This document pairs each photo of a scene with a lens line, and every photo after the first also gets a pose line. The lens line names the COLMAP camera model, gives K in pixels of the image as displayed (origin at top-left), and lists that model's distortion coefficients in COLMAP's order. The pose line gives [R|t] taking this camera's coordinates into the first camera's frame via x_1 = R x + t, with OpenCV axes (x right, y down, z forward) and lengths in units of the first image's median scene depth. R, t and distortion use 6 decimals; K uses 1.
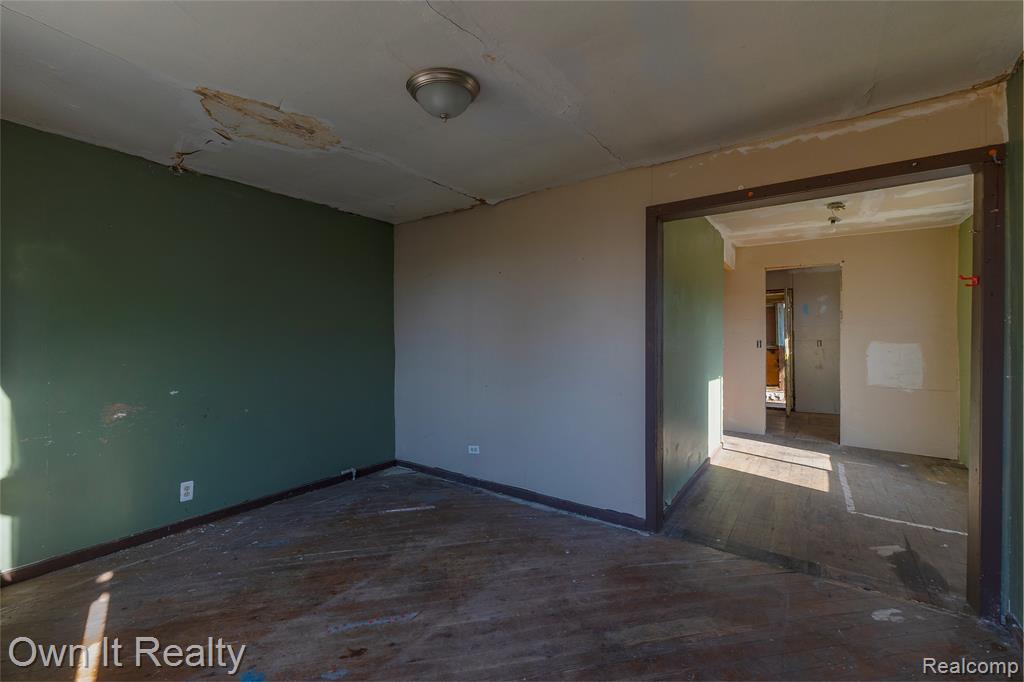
lens RADIAL K [[429.6, 0, 511.0], [0, 429.6, 339.3], [0, 0, 1]] dist [0.008542, -0.000615]
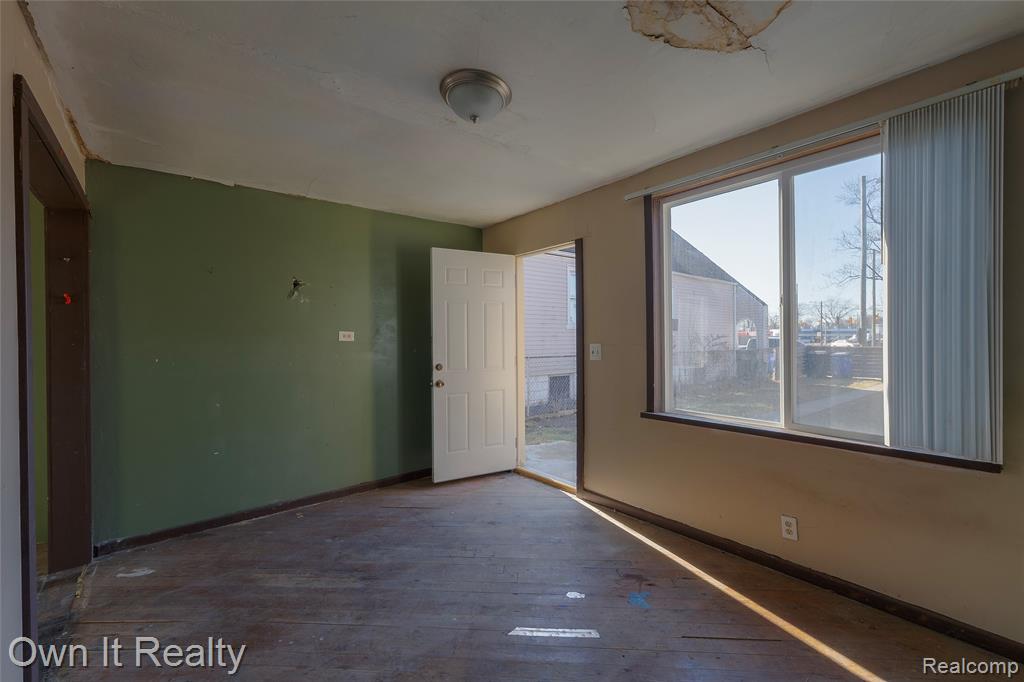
lens RADIAL K [[429.6, 0, 511.0], [0, 429.6, 339.3], [0, 0, 1]] dist [0.008542, -0.000615]
pose [[-0.962865, 0.011621, 0.269733, -0.194250], [0.016835, 0.999713, 0.017025, -0.008864], [-0.269458, 0.020933, -0.962785, 0.762248]]
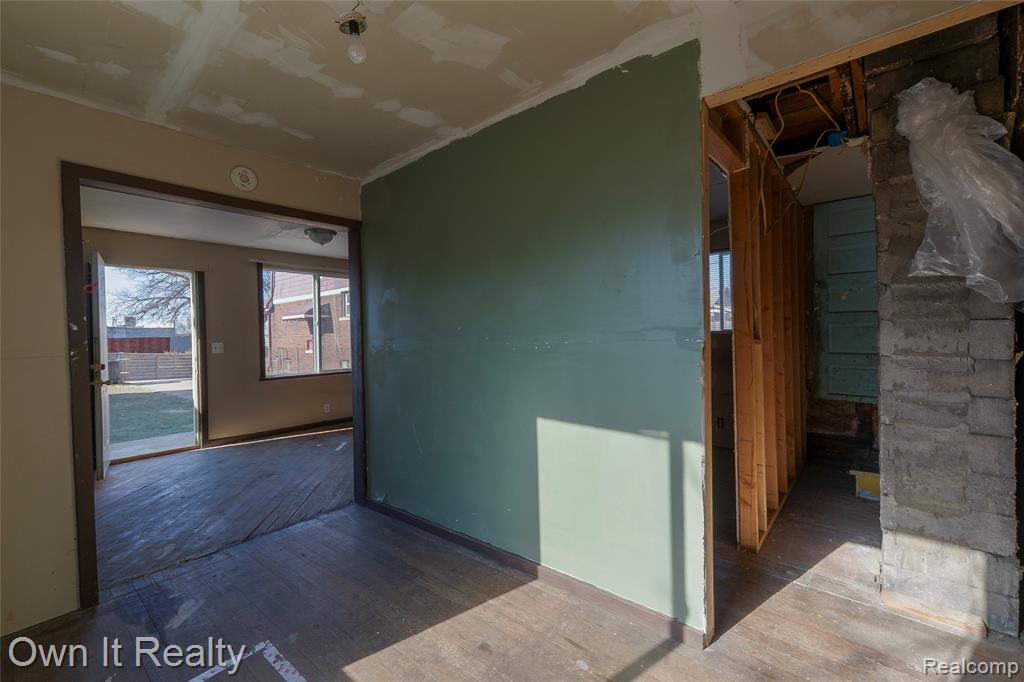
lens RADIAL K [[429.6, 0, 511.0], [0, 429.6, 339.3], [0, 0, 1]] dist [0.008542, -0.000615]
pose [[-0.085794, 0.016468, -0.996177, 0.848207], [0.011891, 0.999809, 0.015504, -0.004276], [0.996242, -0.010516, -0.085974, 0.885259]]
